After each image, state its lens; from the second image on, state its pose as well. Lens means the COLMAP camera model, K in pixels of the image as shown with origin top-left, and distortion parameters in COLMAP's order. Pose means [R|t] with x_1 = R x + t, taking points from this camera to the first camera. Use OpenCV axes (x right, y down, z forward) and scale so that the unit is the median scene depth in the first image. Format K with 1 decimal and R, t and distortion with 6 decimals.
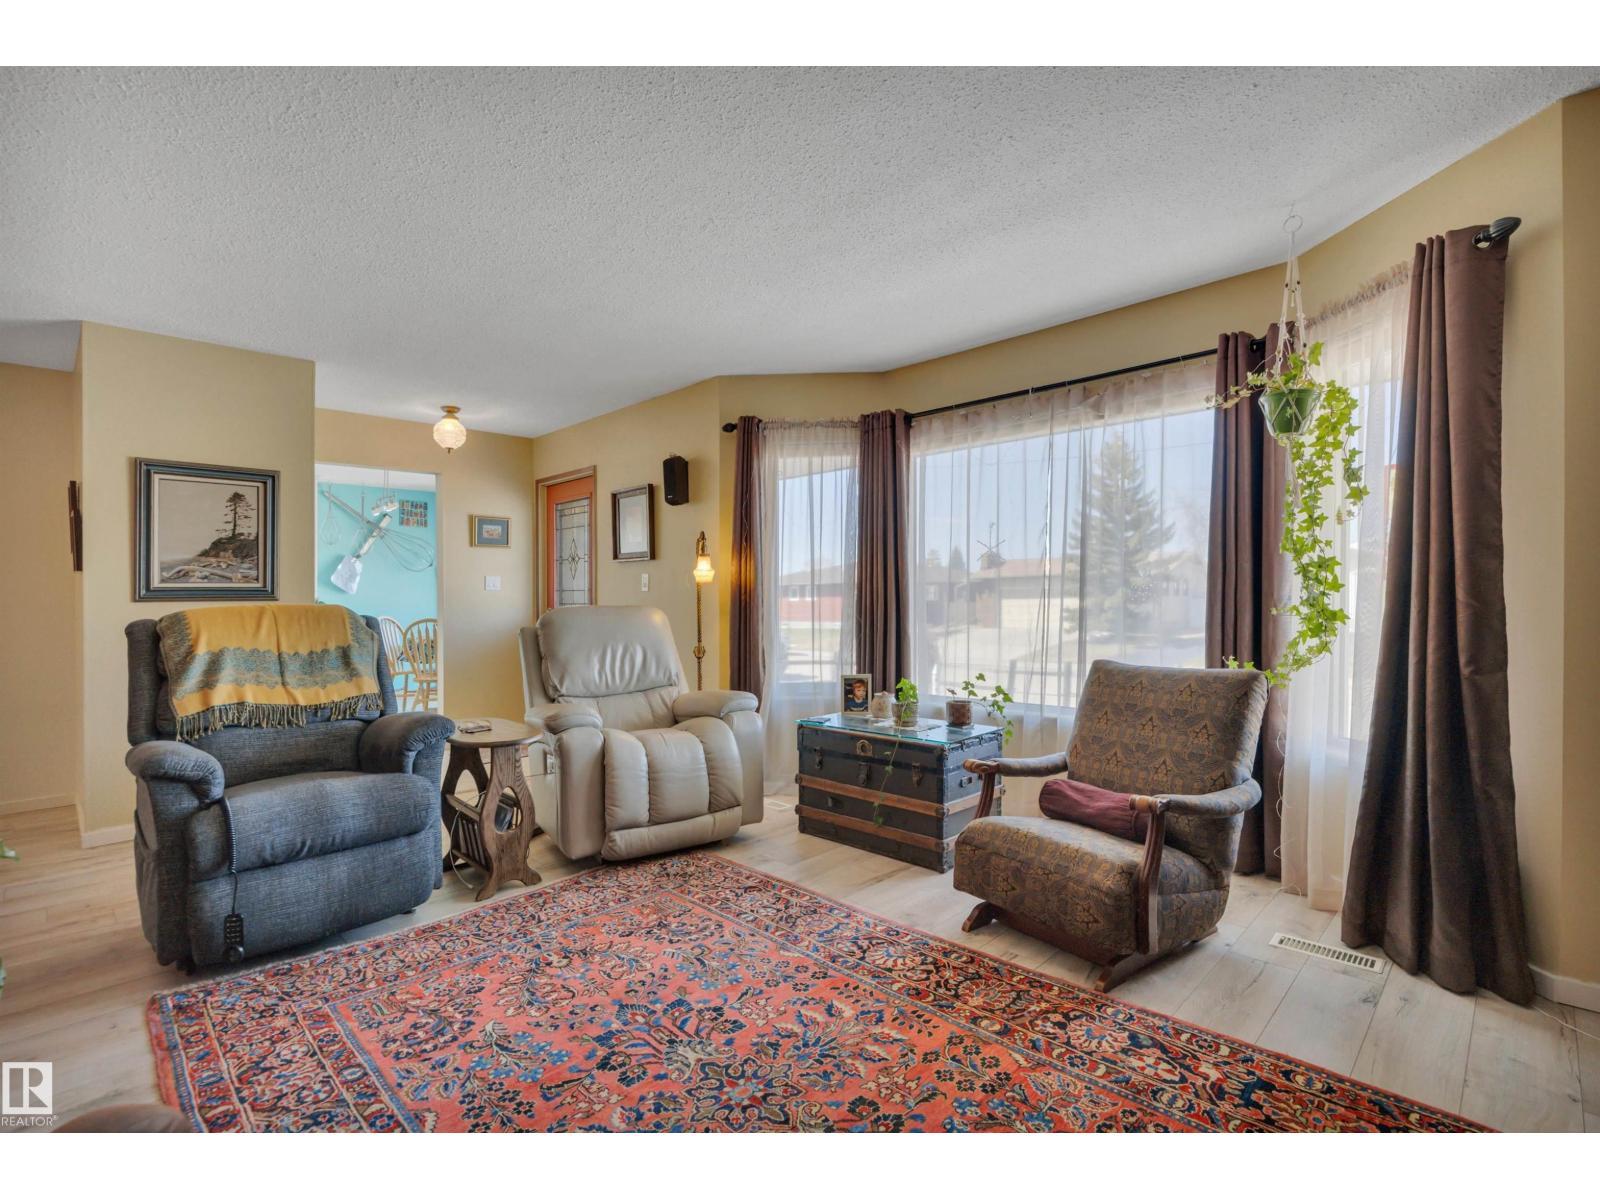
lens RADIAL K [[742.8, 0, 800.0], [0, 742.8, 600.0], [0, 0, 1]] dist [-0.011700, -0.000037]
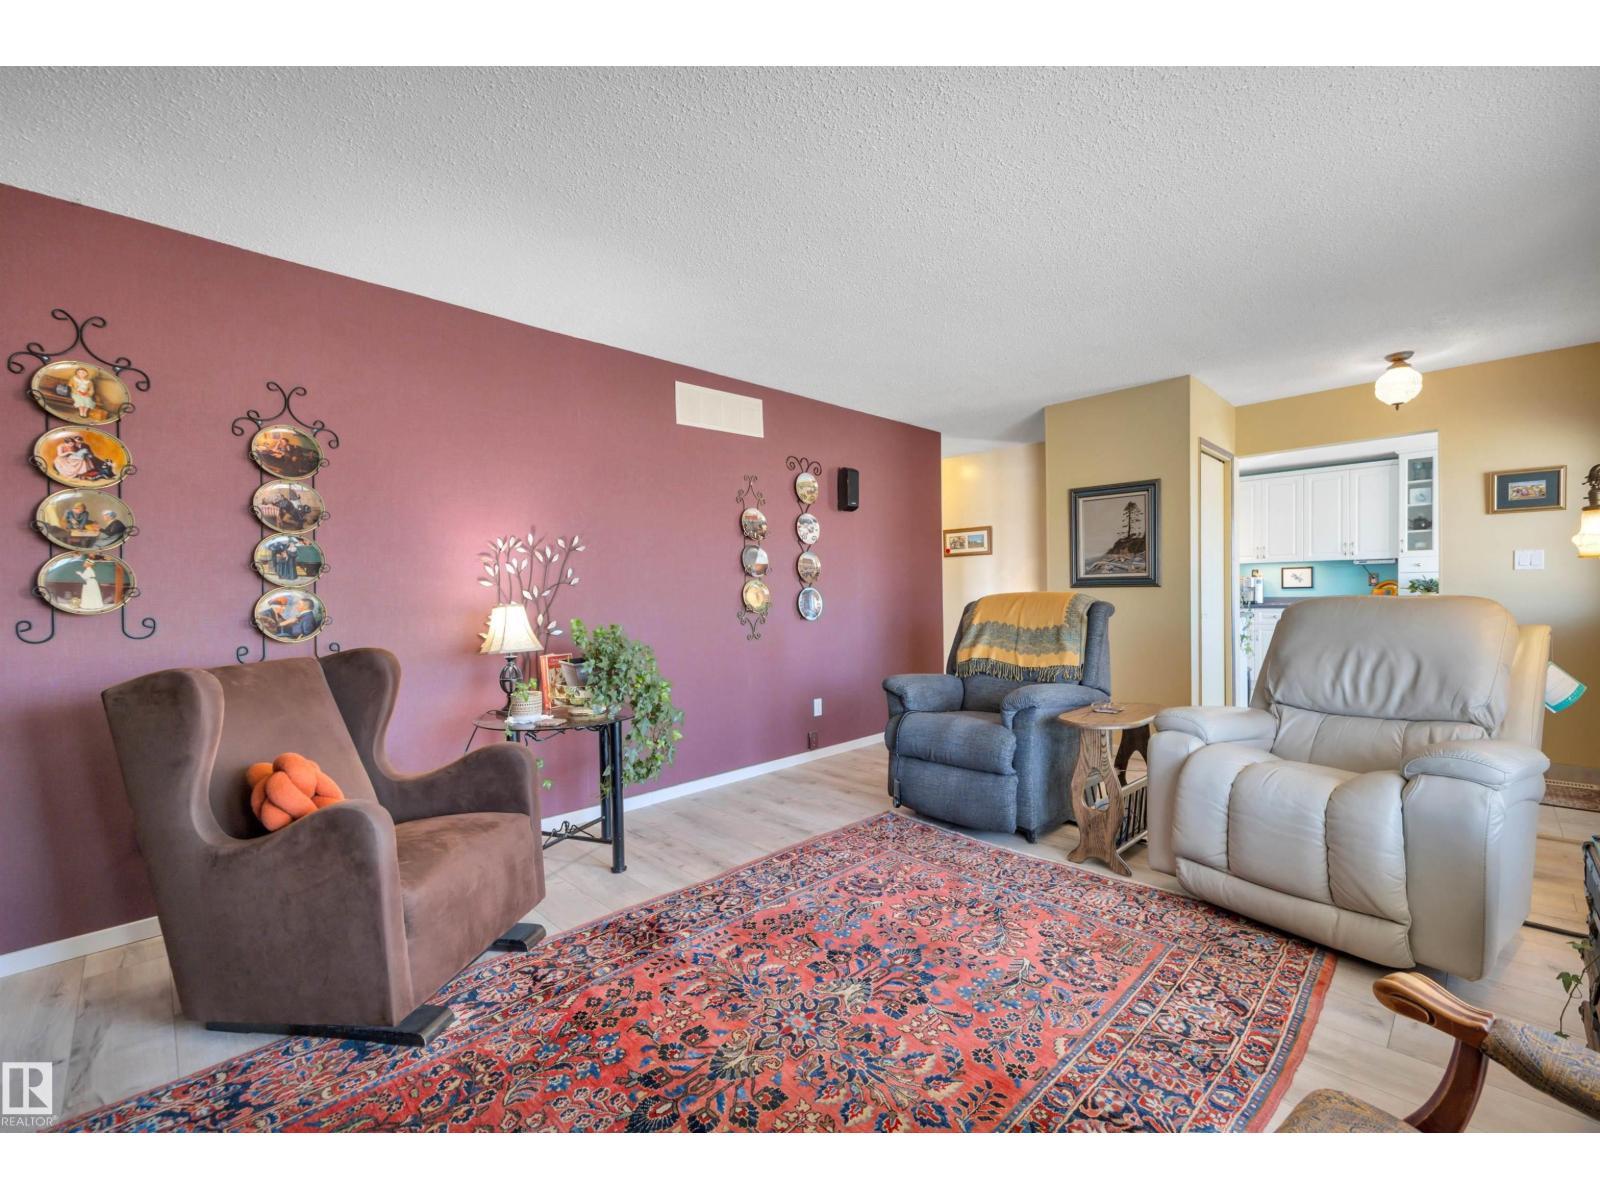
lens RADIAL K [[675.4, 0, 800.0], [0, 675.4, 600.0], [0, 0, 1]] dist [0.003324, 0.000308]
pose [[-0.013203, 0.022953, -0.999649, 0.678579], [0.010480, 0.999685, 0.022815, -0.014947], [0.999858, -0.010175, -0.013440, 0.716952]]
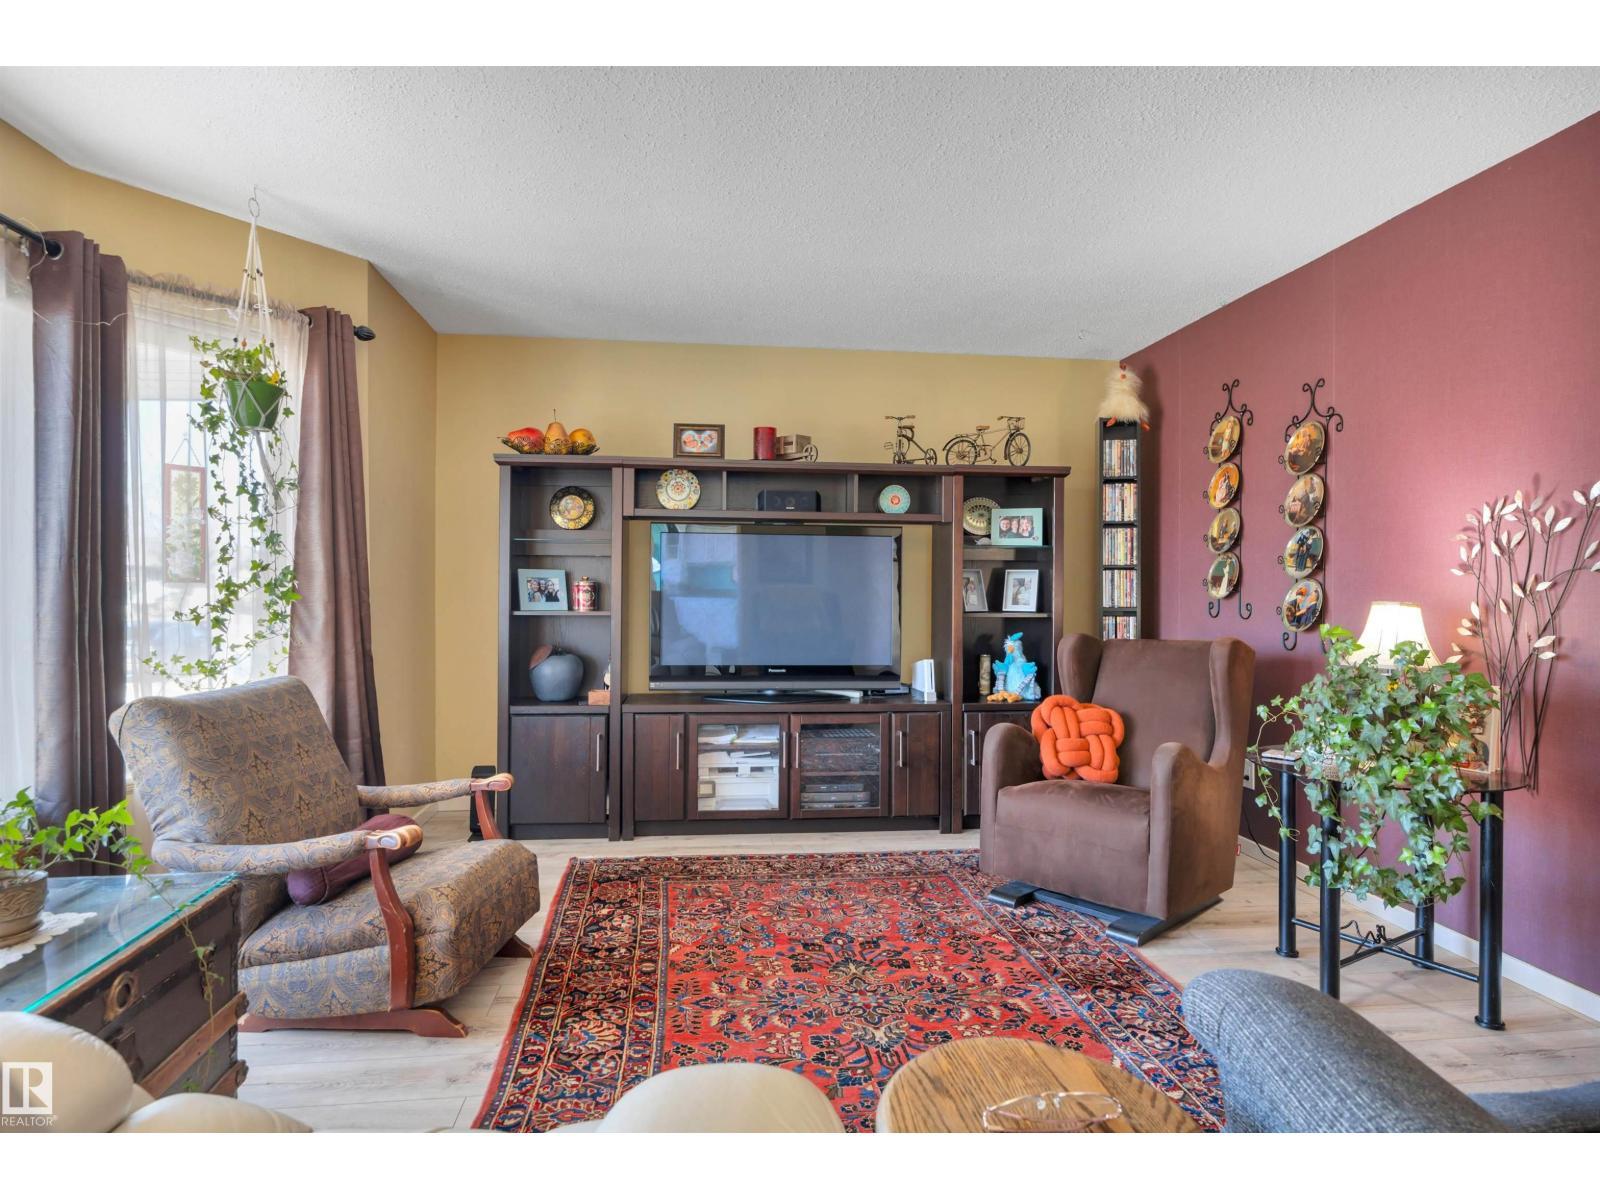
lens RADIAL K [[926.9, 0, 800.0], [0, 926.9, 600.0], [0, 0, 1]] dist [0.003185, 0.000812]
pose [[-0.786311, 0.003020, 0.617824, -0.658613], [0.009641, 0.999926, 0.007382, -0.003813], [-0.617756, 0.011762, -0.786282, 1.584793]]
